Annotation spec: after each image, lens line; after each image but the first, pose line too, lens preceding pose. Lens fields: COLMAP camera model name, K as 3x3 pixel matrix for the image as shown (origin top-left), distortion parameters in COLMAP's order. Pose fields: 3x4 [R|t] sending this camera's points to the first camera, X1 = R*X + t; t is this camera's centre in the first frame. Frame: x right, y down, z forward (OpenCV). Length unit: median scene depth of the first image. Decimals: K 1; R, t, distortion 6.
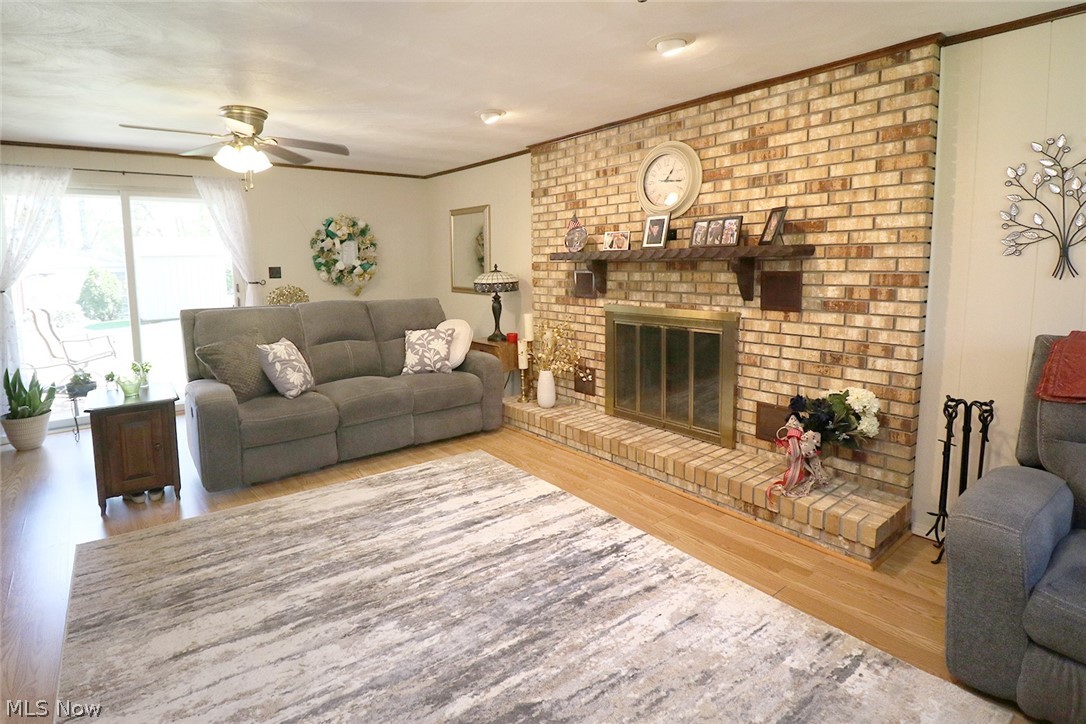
lens RADIAL K [[554.8, 0, 492.4], [0, 554.8, 319.4], [0, 0, 1]] dist [-0.004912, -0.009212]
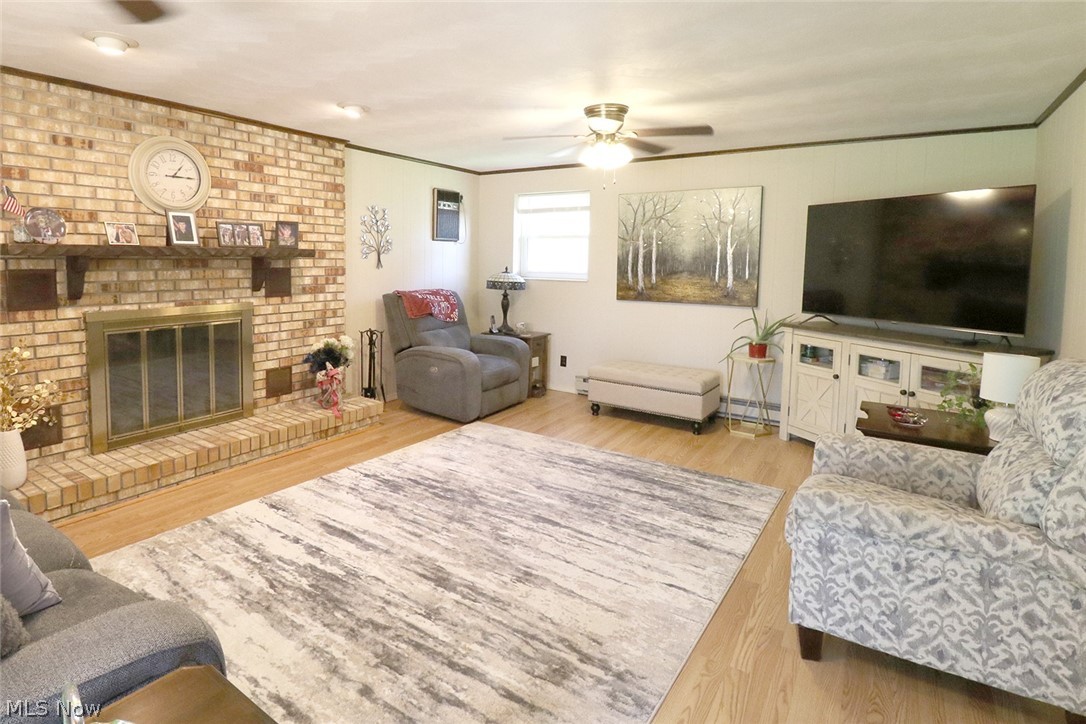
lens RADIAL K [[554.8, 0, 512.8], [0, 554.8, 301.8], [0, 0, 1]] dist [-0.004912, -0.009212]
pose [[-0.348388, -0.064531, 0.935126, -0.942682], [0.089363, 0.990797, 0.101665, -0.089283], [-0.933081, 0.118985, -0.339415, 0.922282]]
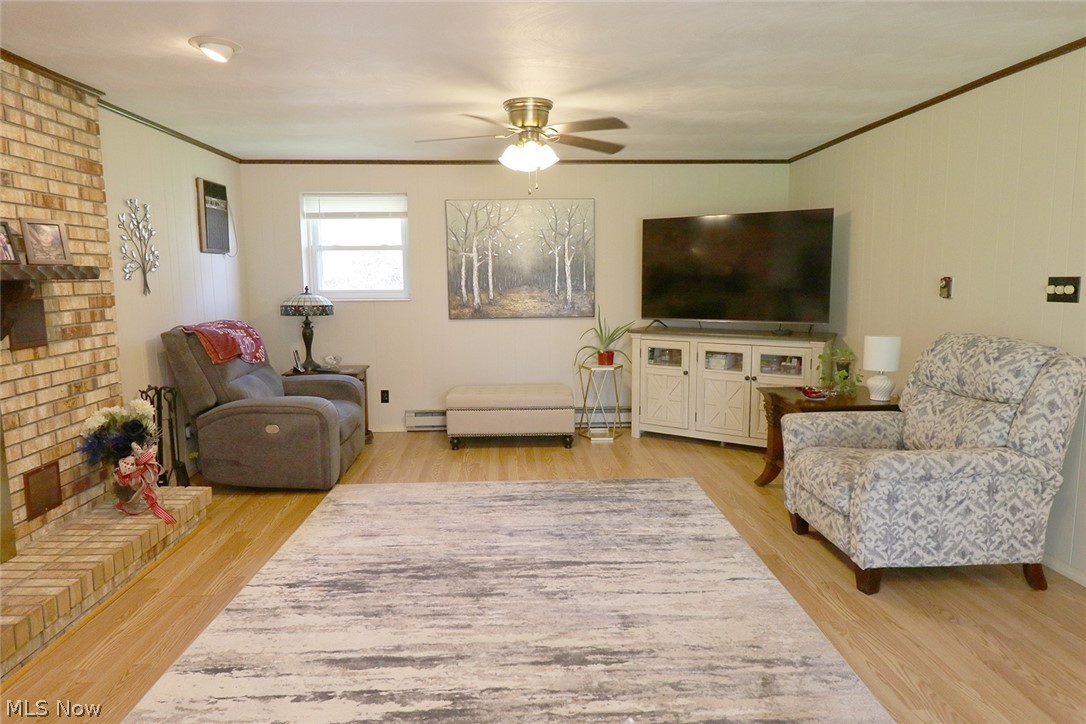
lens RADIAL K [[613.1, 0, 536.3], [0, 613.1, 350.8], [0, 0, 1]] dist [-0.002288, -0.003560]
pose [[-0.834950, -0.046257, 0.548379, -0.569391], [0.078324, 0.976329, 0.201610, -0.131115], [-0.544724, 0.211286, -0.811563, 1.311797]]
